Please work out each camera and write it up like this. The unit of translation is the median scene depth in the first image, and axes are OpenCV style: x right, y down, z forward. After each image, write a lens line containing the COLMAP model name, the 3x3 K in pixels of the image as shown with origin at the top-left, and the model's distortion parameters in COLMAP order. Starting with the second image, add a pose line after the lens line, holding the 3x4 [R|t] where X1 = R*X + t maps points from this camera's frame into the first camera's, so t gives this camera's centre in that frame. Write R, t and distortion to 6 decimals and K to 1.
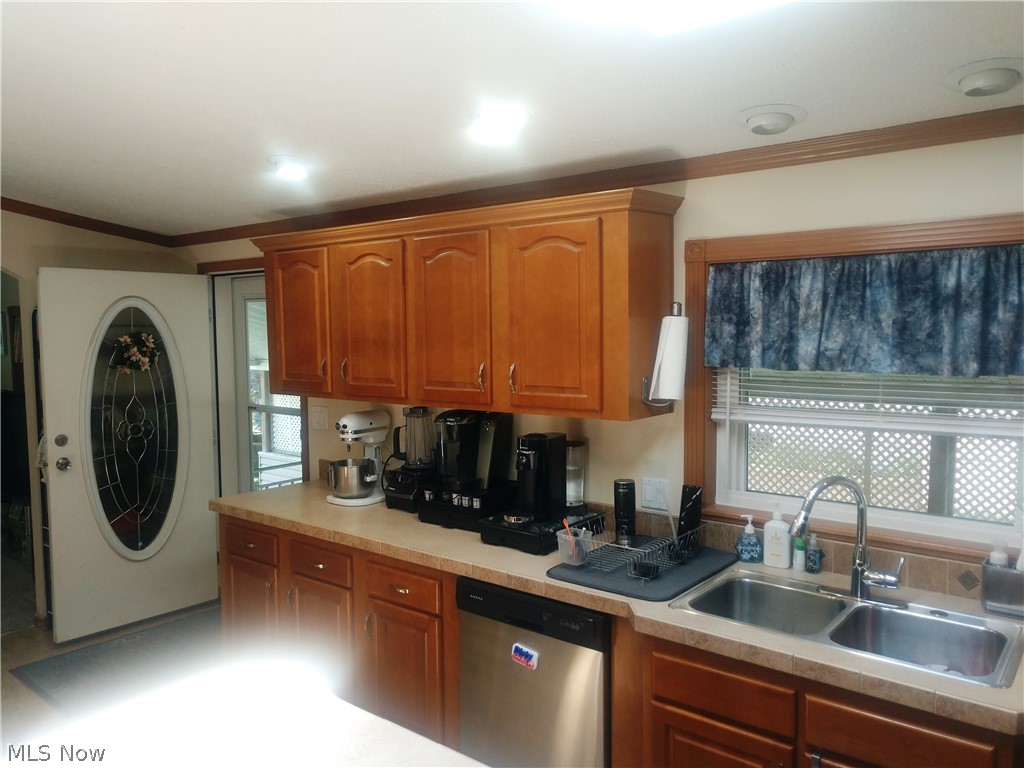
lens RADIAL K [[782.3, 0, 512.7], [0, 782.3, 388.8], [0, 0, 1]] dist [0.019944, 0.008664]
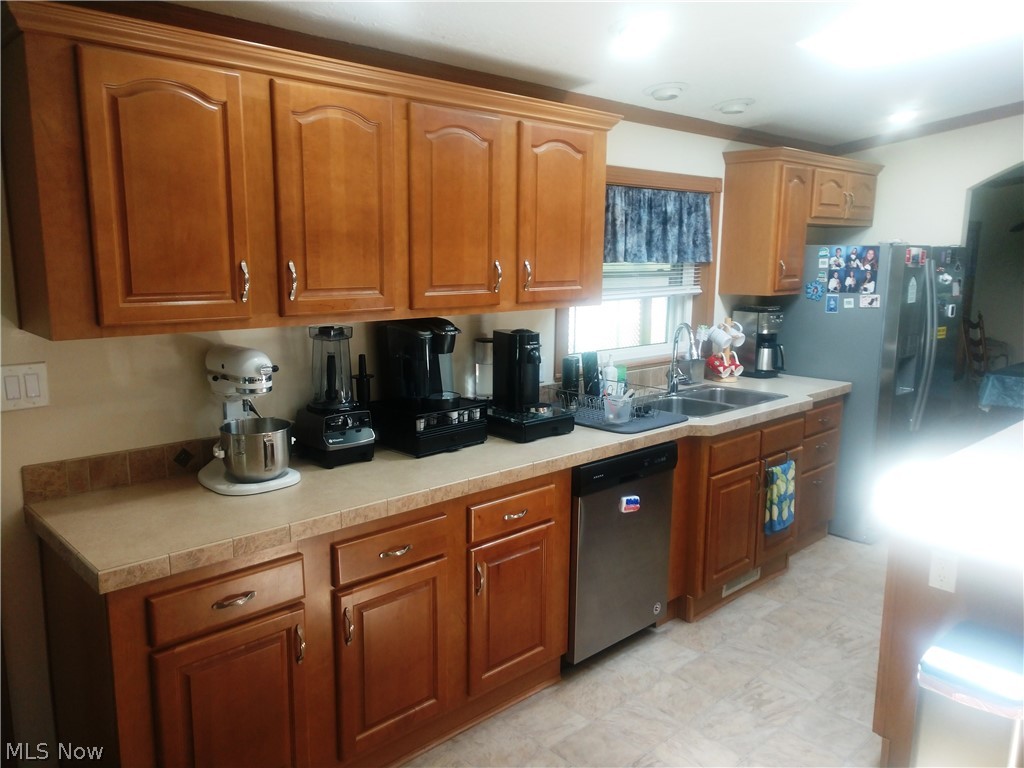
lens RADIAL K [[782.3, 0, 509.5], [0, 782.3, 385.4], [0, 0, 1]] dist [0.019944, 0.008664]
pose [[0.139181, -0.162603, 0.976826, -1.066034], [0.065782, 0.985766, 0.154718, -0.033306], [-0.988080, 0.042723, 0.147897, 0.922307]]
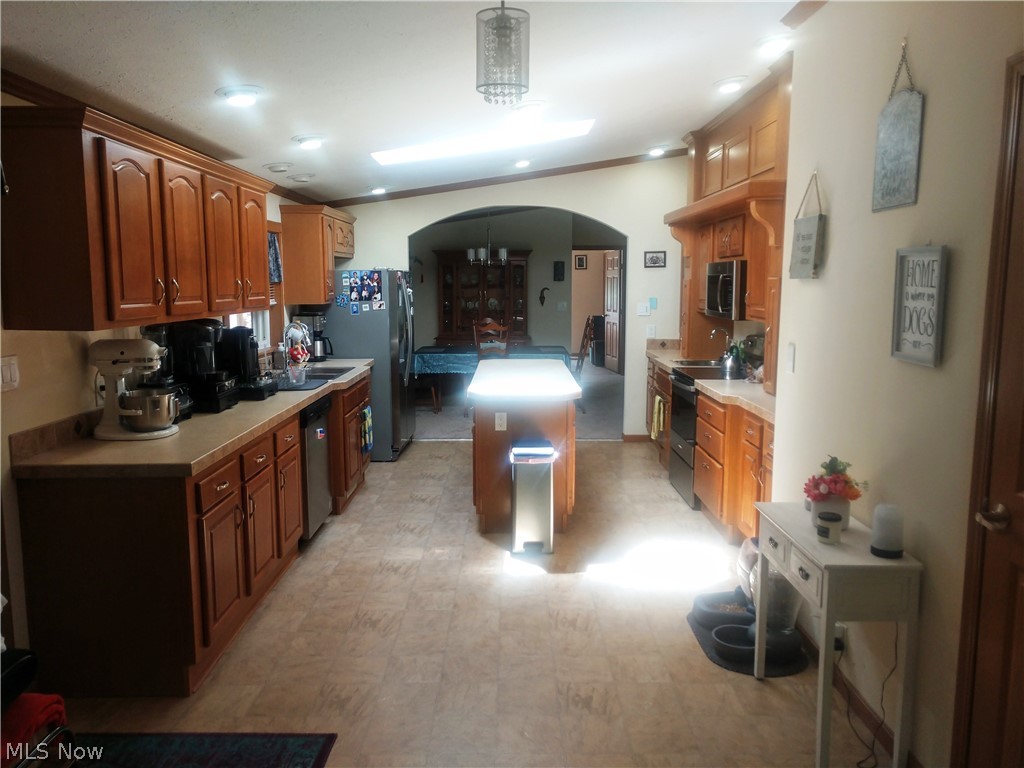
lens RADIAL K [[782.3, 0, 508.3], [0, 782.3, 382.8], [0, 0, 1]] dist [0.019944, 0.008664]
pose [[-0.622882, -0.094636, 0.776571, -1.580065], [0.064919, 0.982980, 0.171860, -0.065928], [-0.779618, 0.157463, -0.606136, 1.632516]]
